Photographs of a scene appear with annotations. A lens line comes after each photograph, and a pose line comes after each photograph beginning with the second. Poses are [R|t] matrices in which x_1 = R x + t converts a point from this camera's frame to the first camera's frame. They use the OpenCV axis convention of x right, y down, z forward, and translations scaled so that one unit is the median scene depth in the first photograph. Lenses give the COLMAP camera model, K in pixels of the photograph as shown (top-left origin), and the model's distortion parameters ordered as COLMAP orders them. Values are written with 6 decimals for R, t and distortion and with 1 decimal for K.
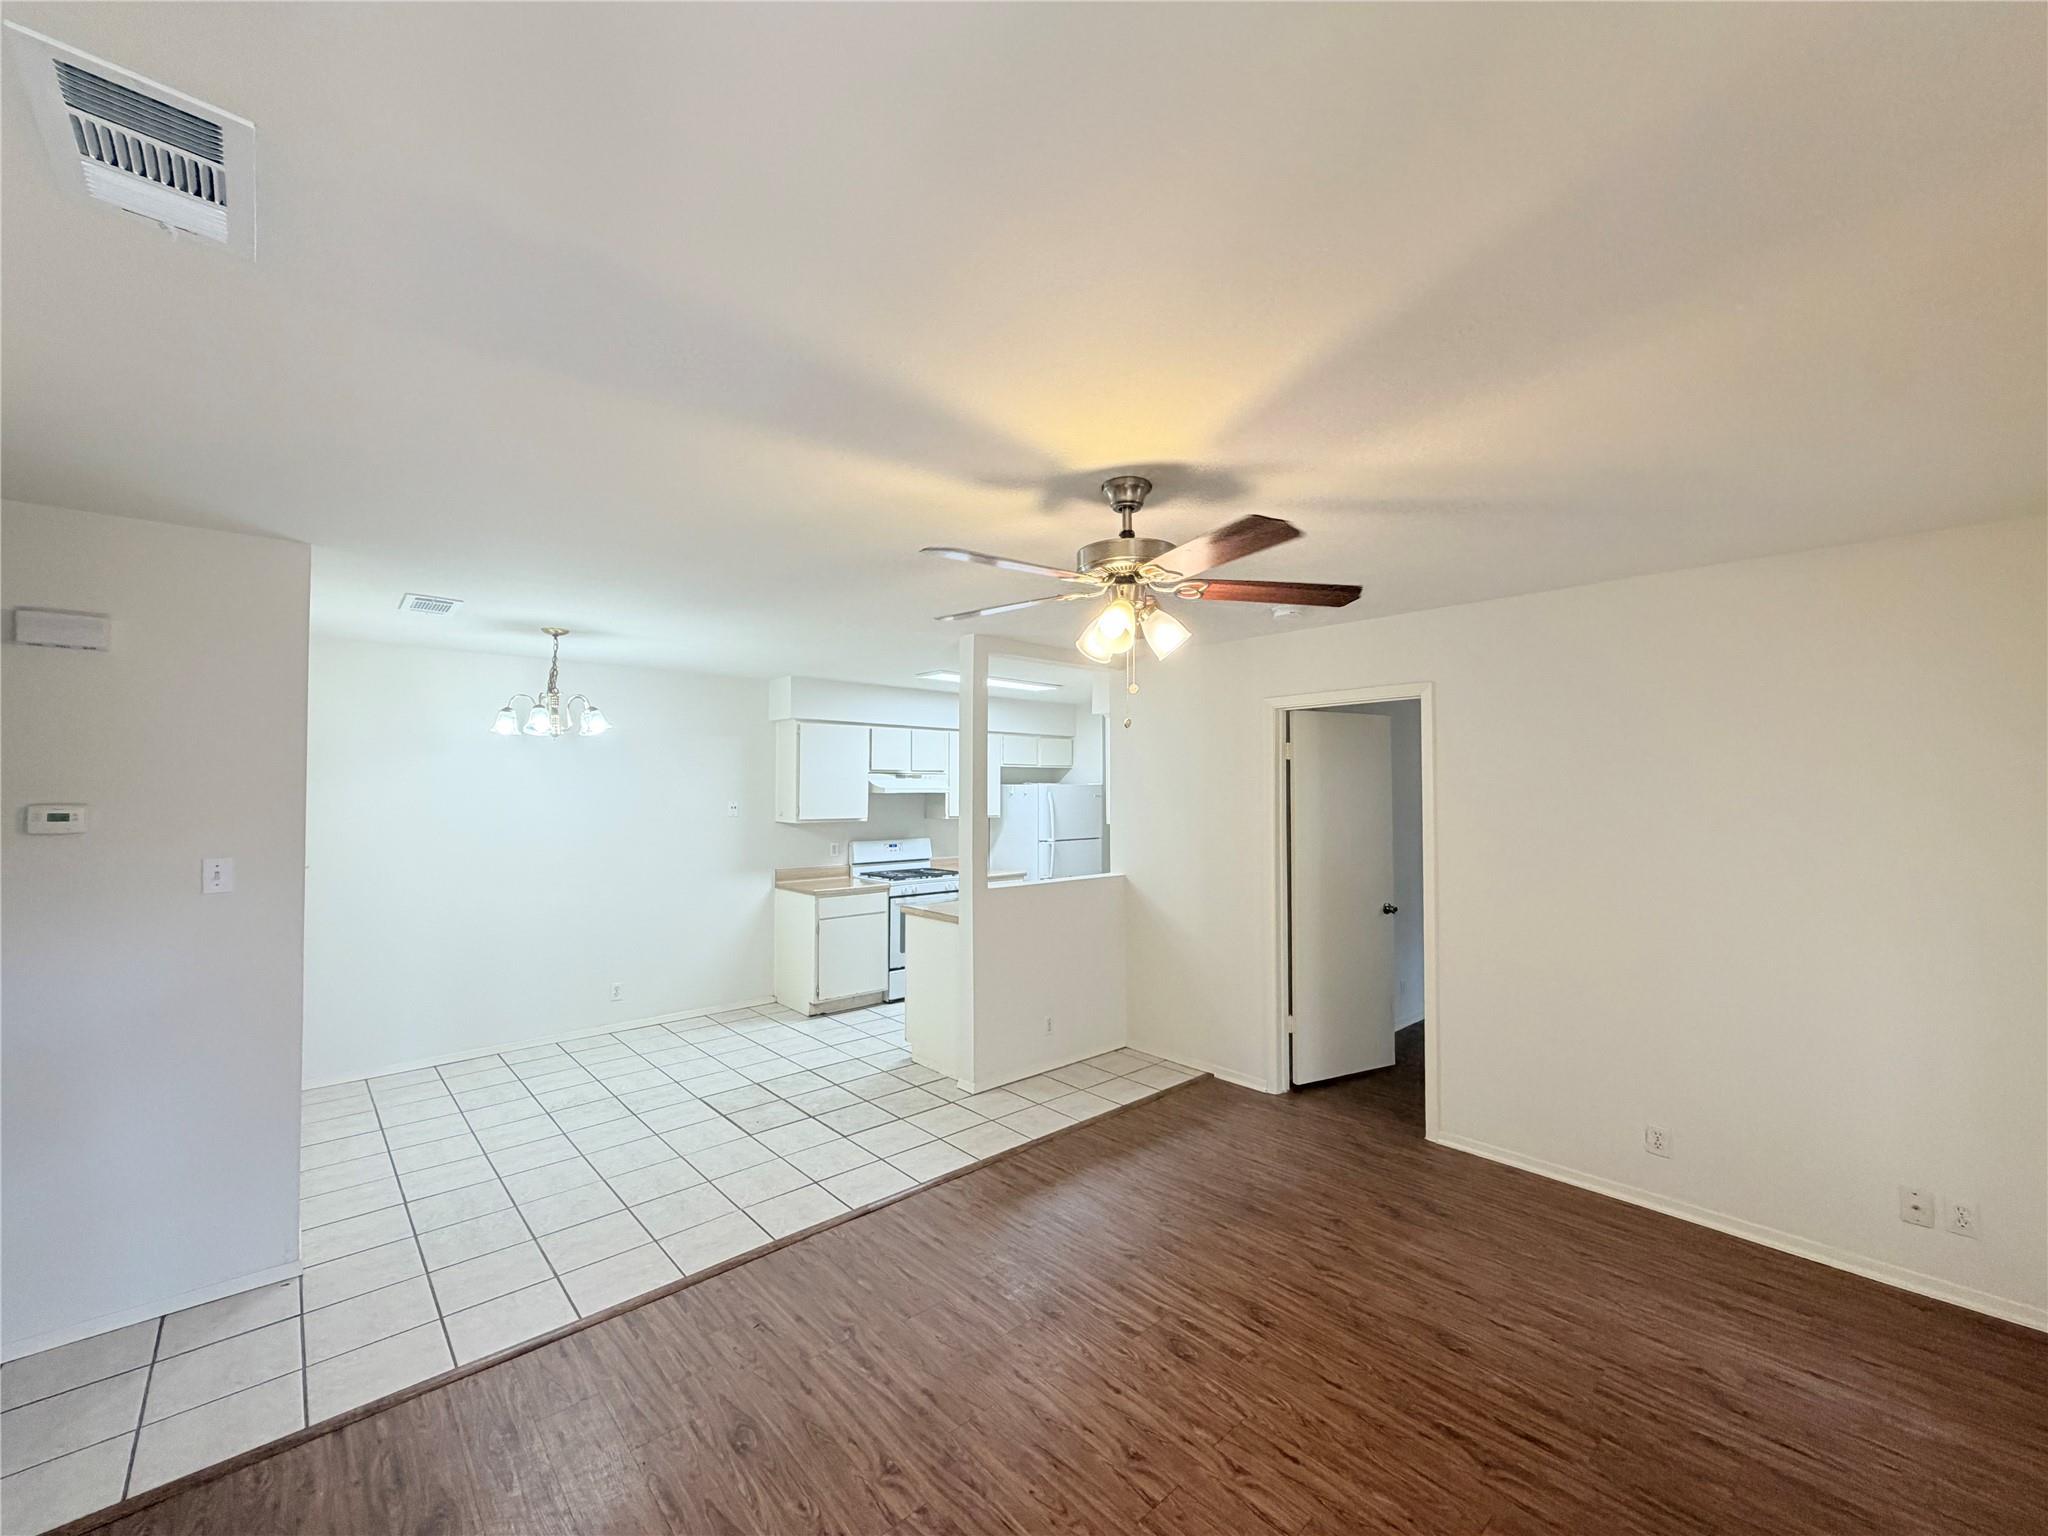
lens RADIAL K [[817.5, 0, 1021.4], [0, 817.5, 770.4], [0, 0, 1]] dist [0.000420, -0.000251]
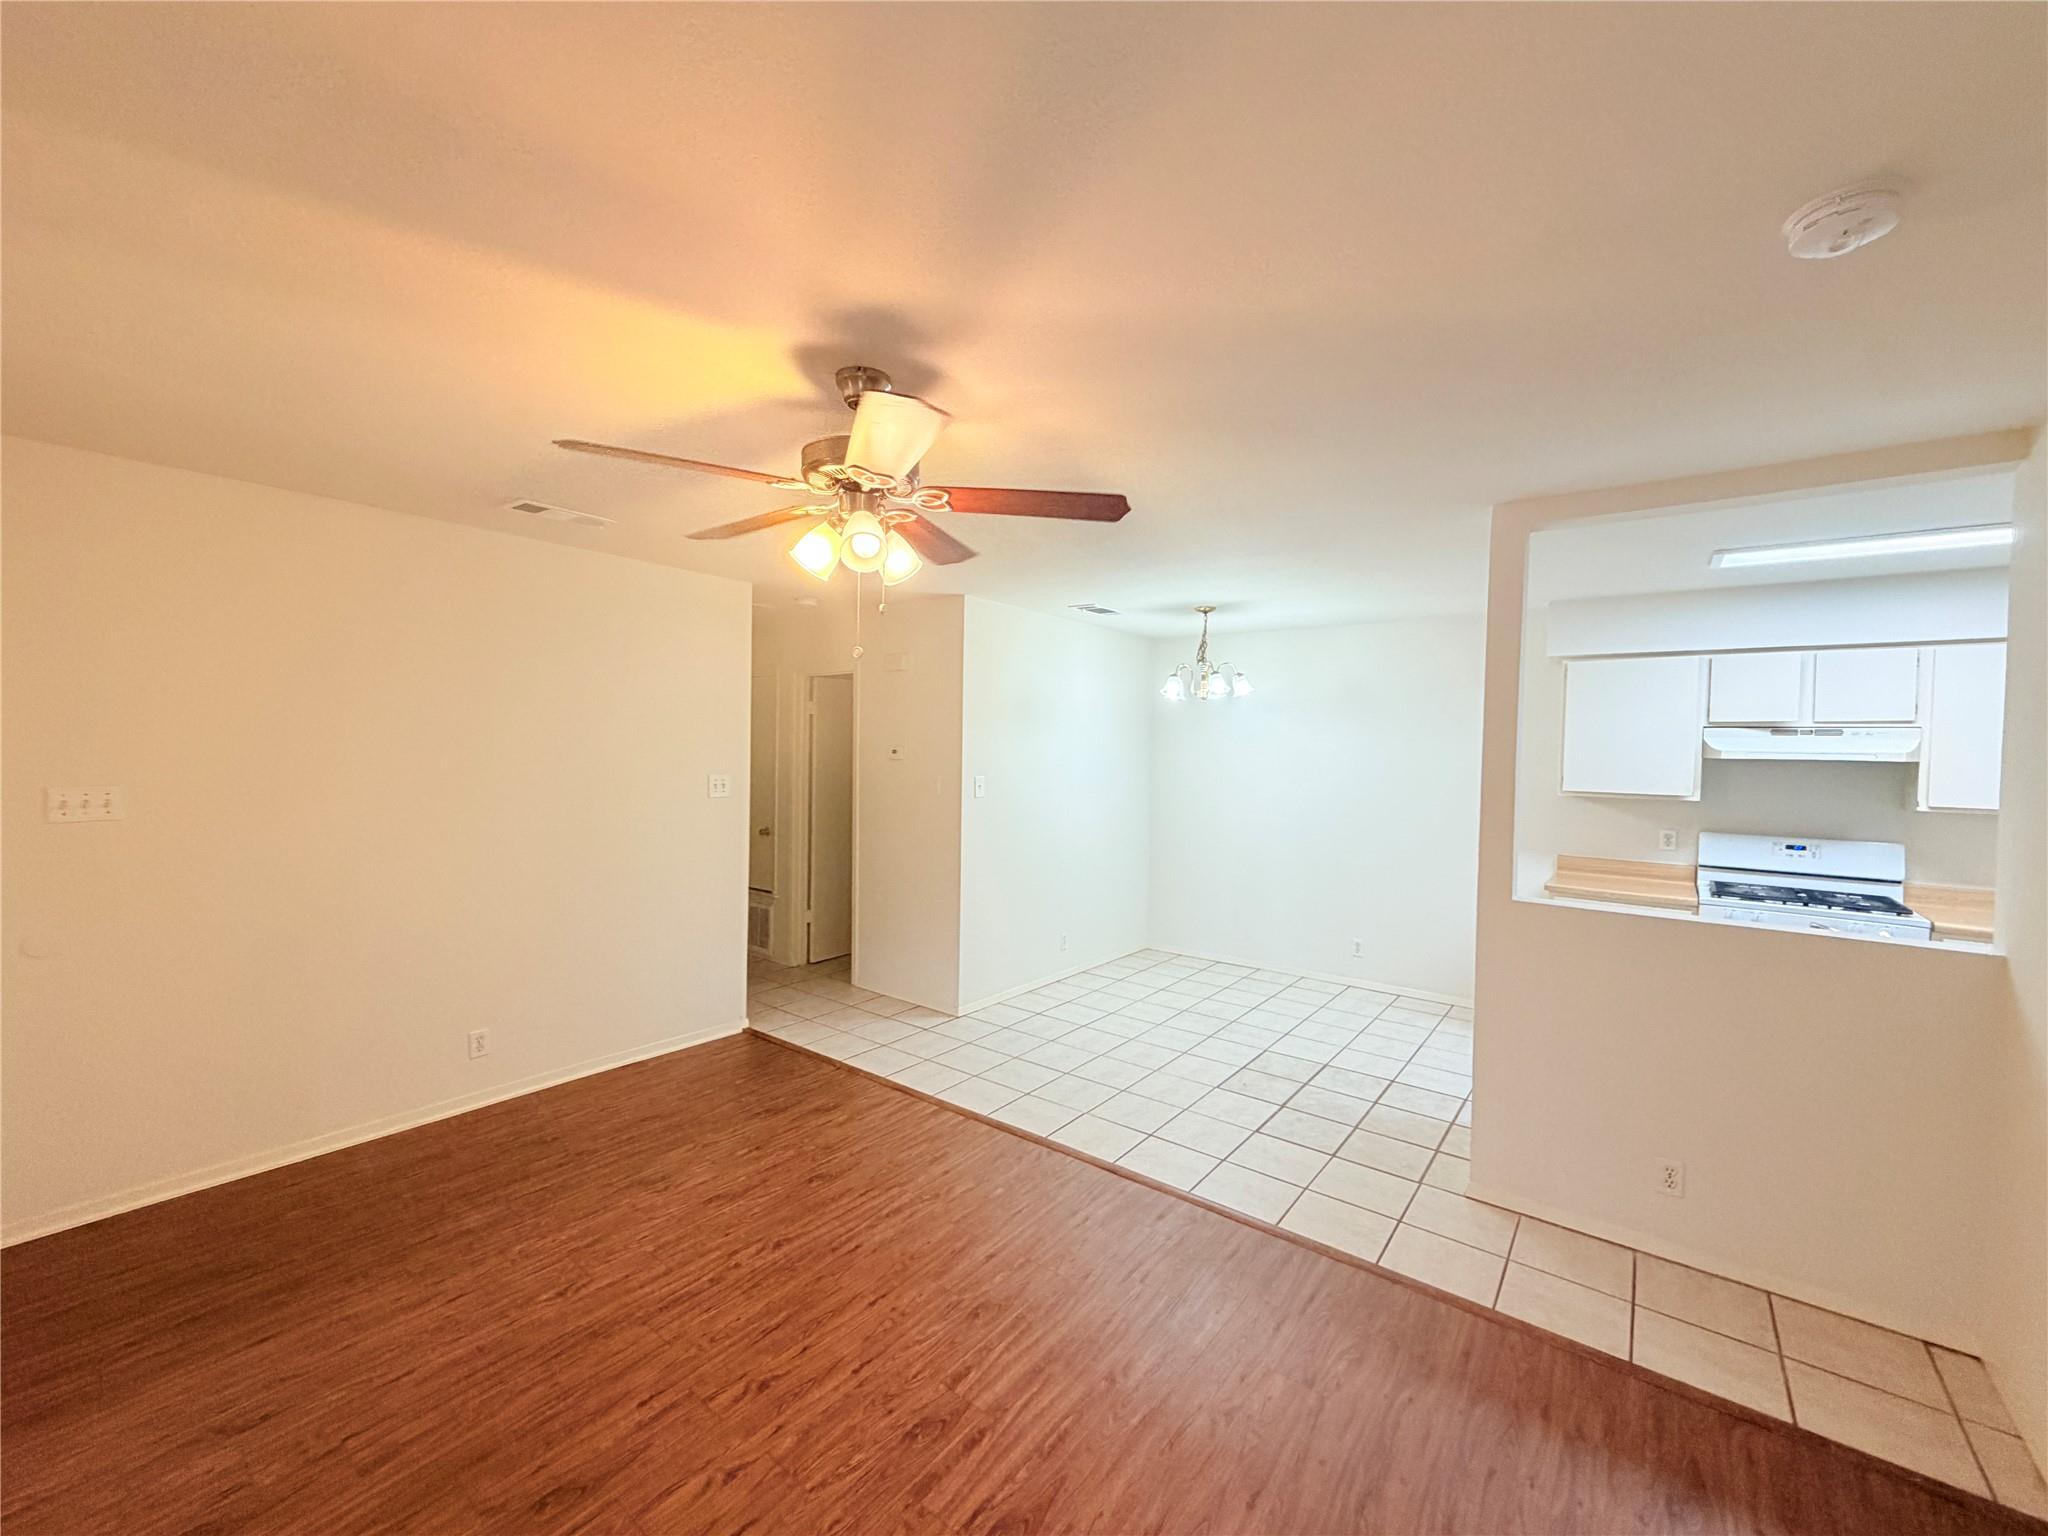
lens RADIAL K [[817.5, 0, 1019.8], [0, 817.5, 769.9], [0, 0, 1]] dist [0.000420, -0.000251]
pose [[0.172856, 0.029469, -0.984506, 0.489945], [0.004257, 0.999521, 0.030666, 0.020133], [0.984938, -0.009492, 0.172648, 0.480210]]
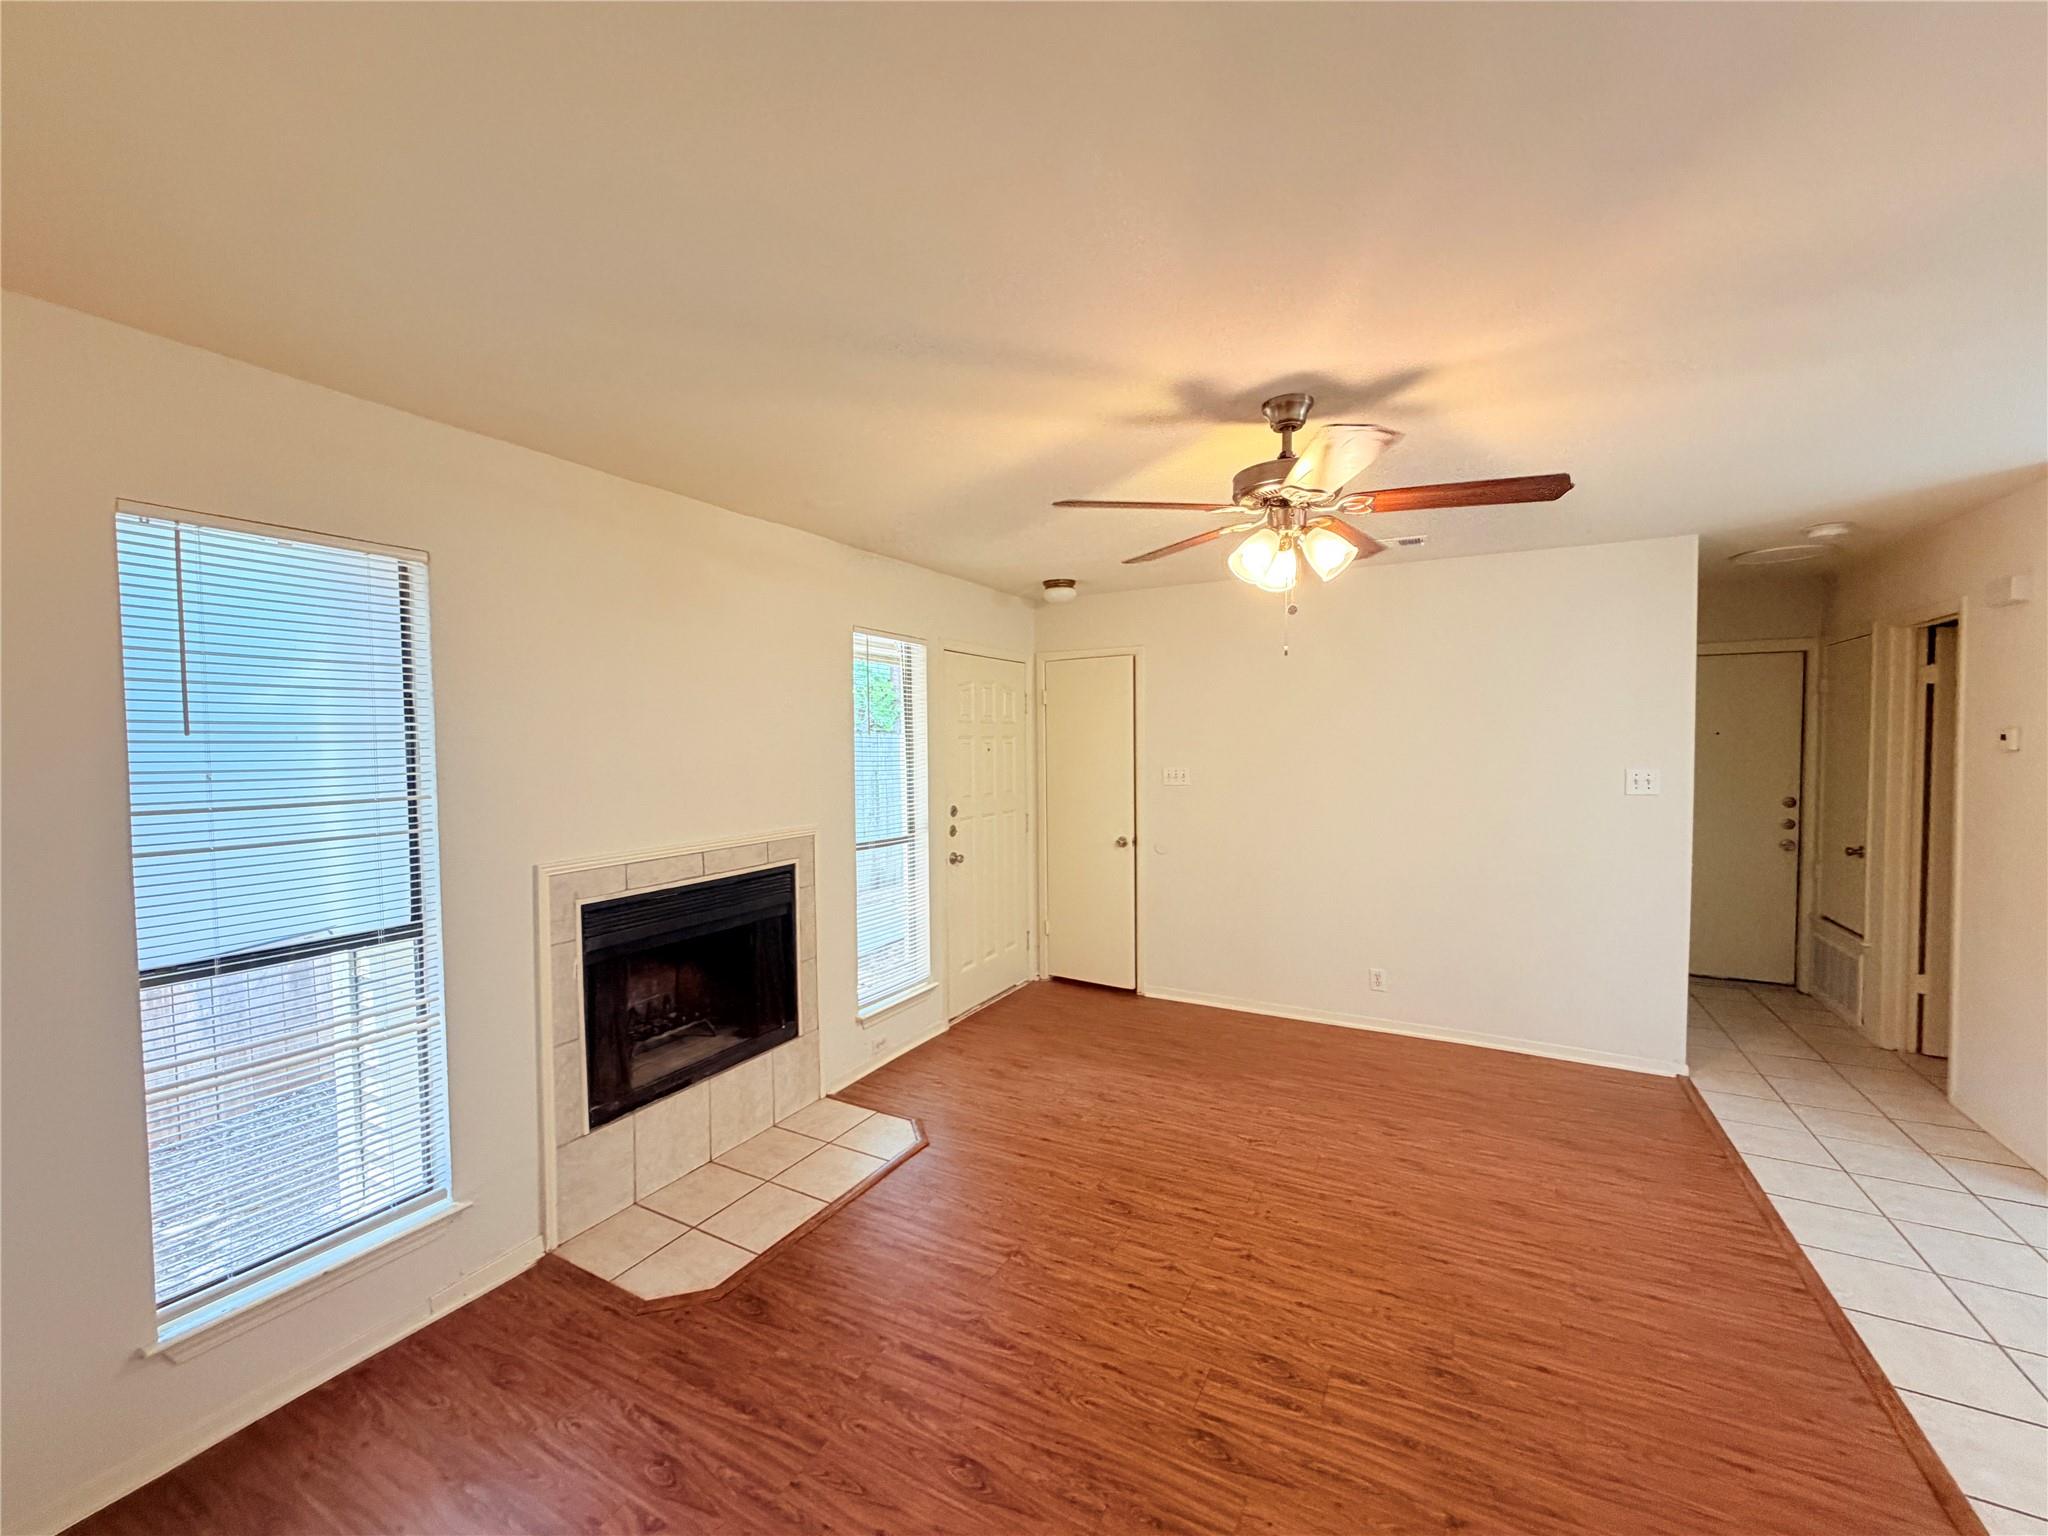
lens RADIAL K [[817.5, 0, 1020.7], [0, 817.5, 771.1], [0, 0, 1]] dist [0.000420, -0.000251]
pose [[-0.944089, 0.022035, -0.328954, 0.360405], [0.017086, 0.999693, 0.017929, 0.029893], [0.329248, 0.011306, -0.944176, 0.861512]]
